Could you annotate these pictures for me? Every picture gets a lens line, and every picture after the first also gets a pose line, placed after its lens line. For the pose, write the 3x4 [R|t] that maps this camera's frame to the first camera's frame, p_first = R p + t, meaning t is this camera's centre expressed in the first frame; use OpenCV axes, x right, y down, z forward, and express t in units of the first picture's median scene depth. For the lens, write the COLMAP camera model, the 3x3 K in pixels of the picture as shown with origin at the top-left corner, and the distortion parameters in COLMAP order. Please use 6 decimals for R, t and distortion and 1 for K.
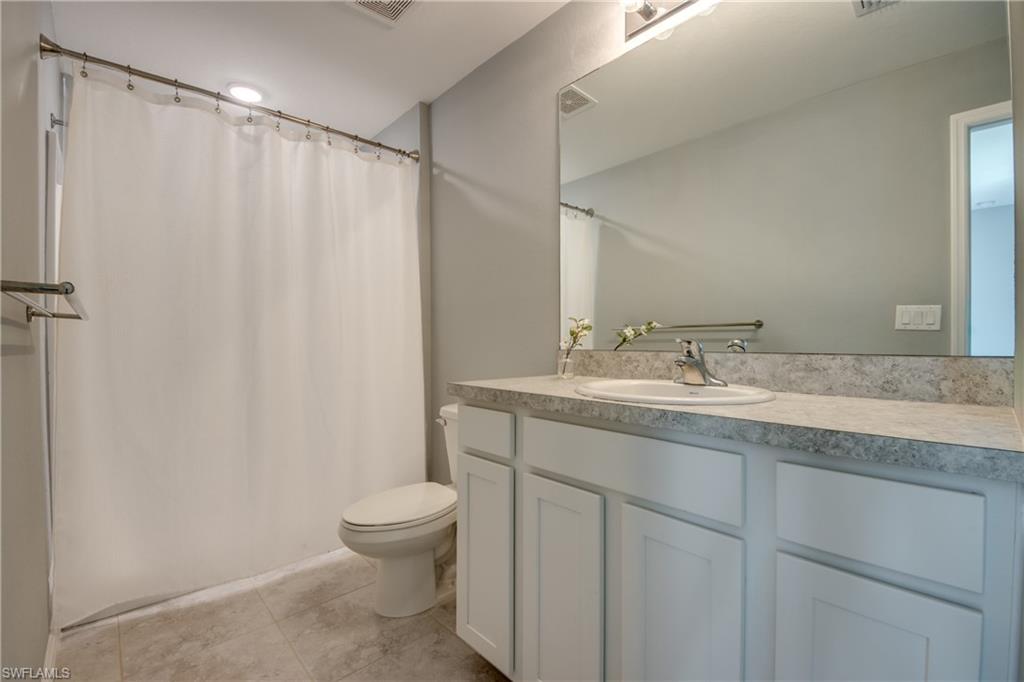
lens RADIAL K [[433.2, 0, 519.8], [0, 433.2, 337.1], [0, 0, 1]] dist [0.034669, -0.028794]
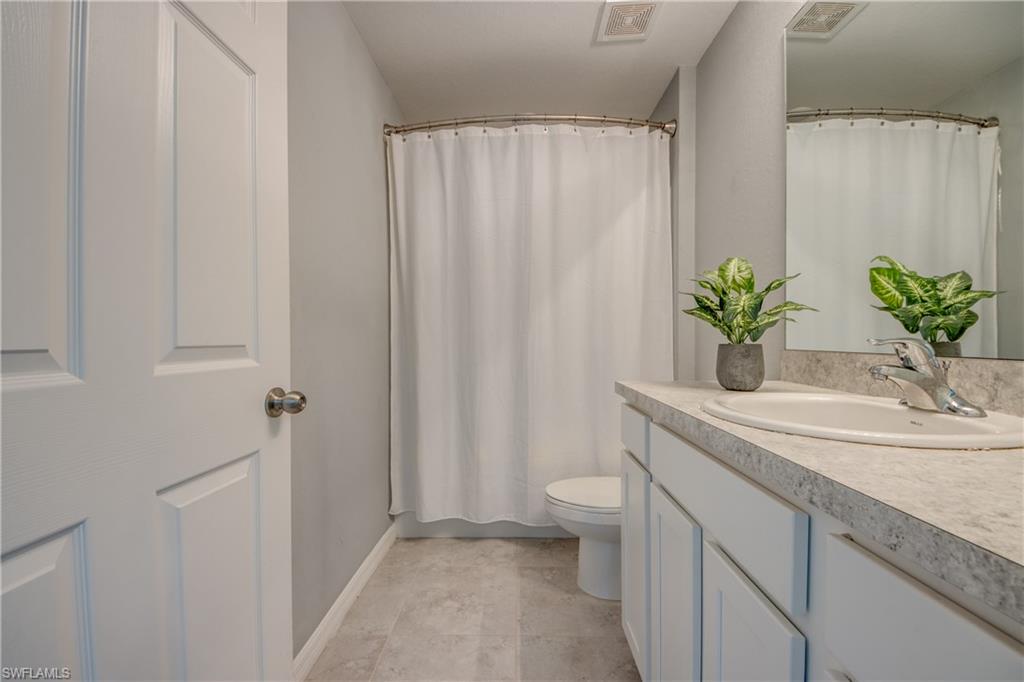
lens RADIAL K [[420.0, 0, 512.0], [0, 420.0, 341.0], [0, 0, 1]] dist [0.001179, -0.010563]
pose [[0.710730, 0.000949, -0.703464, 0.327835], [0.013606, 0.999793, 0.015095, -0.008543], [0.703333, -0.020299, 0.710570, 0.111621]]
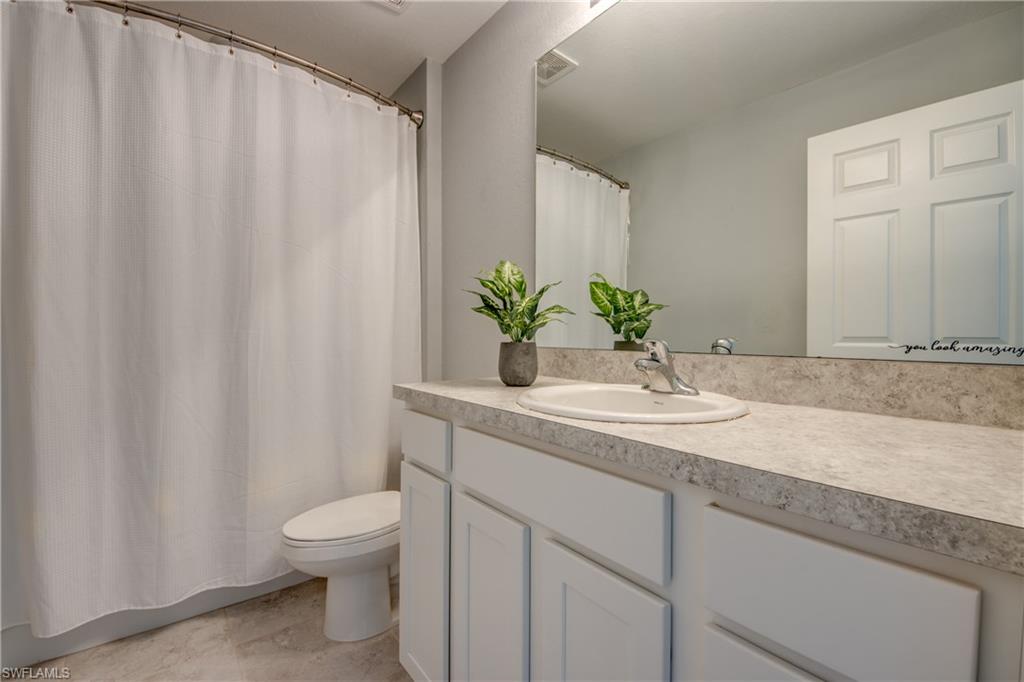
lens RADIAL K [[433.2, 0, 519.8], [0, 433.2, 337.1], [0, 0, 1]] dist [0.034669, -0.028794]
pose [[0.996980, 0.003661, -0.077573, 0.154361], [-0.002420, 0.999868, 0.016085, -0.009919], [0.077622, -0.015849, 0.996857, 0.106595]]
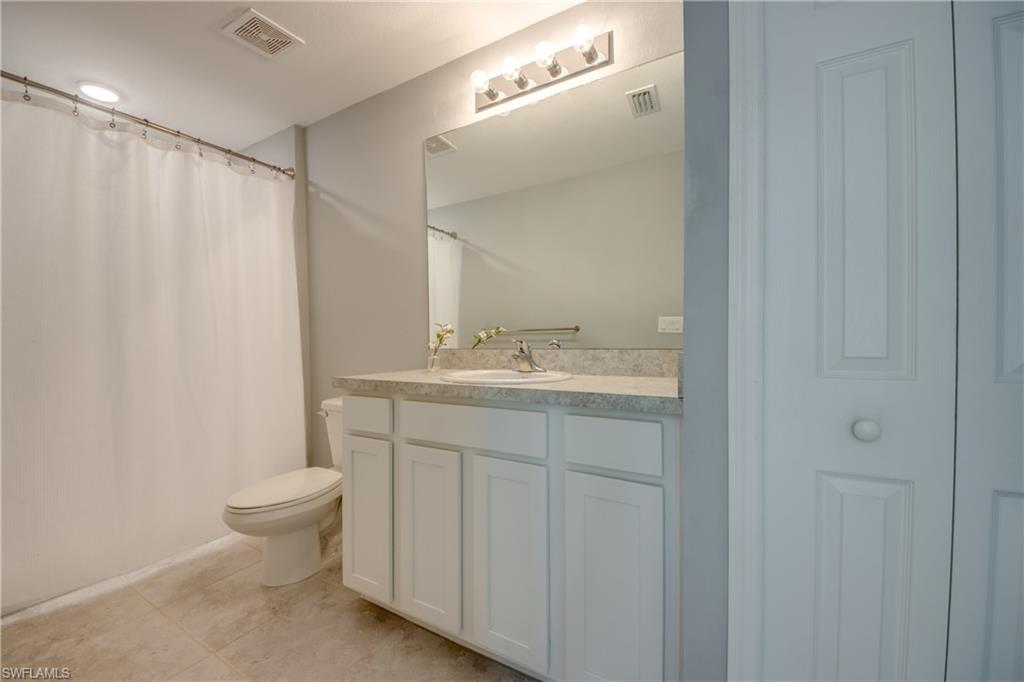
lens RADIAL K [[373.7, 0, 510.7], [0, 373.7, 348.8], [0, 0, 1]] dist [0.033623, -0.017214]
pose [[0.954004, -0.013140, 0.299507, -0.007171], [0.005271, 0.999620, 0.027066, 0.000923], [-0.299749, -0.024243, 0.953710, -0.119829]]
